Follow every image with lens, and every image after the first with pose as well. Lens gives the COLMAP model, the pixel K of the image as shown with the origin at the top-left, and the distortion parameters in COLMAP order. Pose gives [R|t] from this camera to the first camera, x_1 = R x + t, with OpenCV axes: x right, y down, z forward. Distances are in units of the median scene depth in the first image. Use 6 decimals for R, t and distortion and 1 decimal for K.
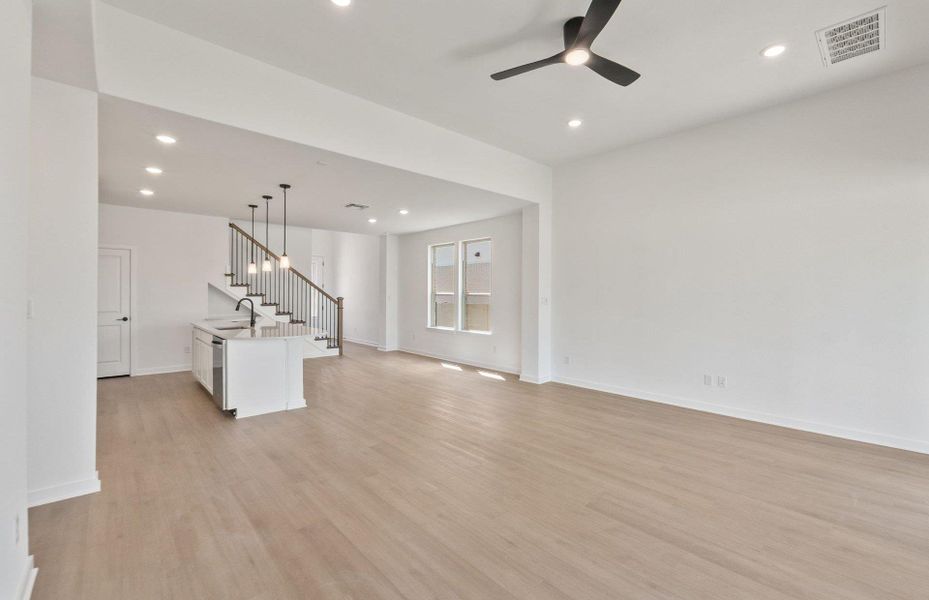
lens RADIAL K [[386.7, 0, 465.1], [0, 386.7, 285.5], [0, 0, 1]] dist [-0.002840, 0.000112]
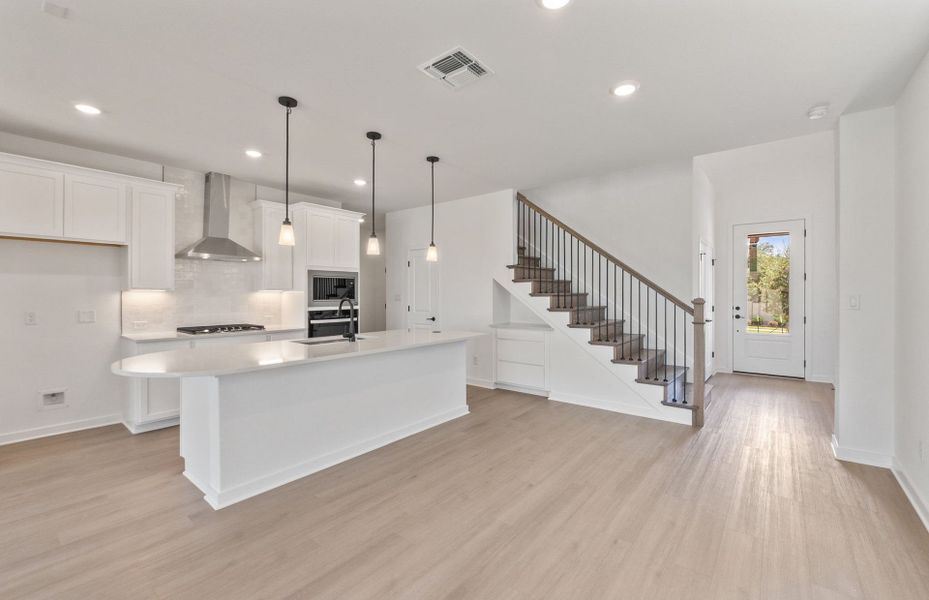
lens RADIAL K [[392.9, 0, 467.0], [0, 392.9, 291.1], [0, 0, 1]] dist [-0.002920, -0.000542]
pose [[0.148414, -0.011166, -0.988862, 0.101269], [0.021635, 0.999734, -0.008042, 0.022269], [0.988689, -0.020200, 0.148616, 0.791500]]
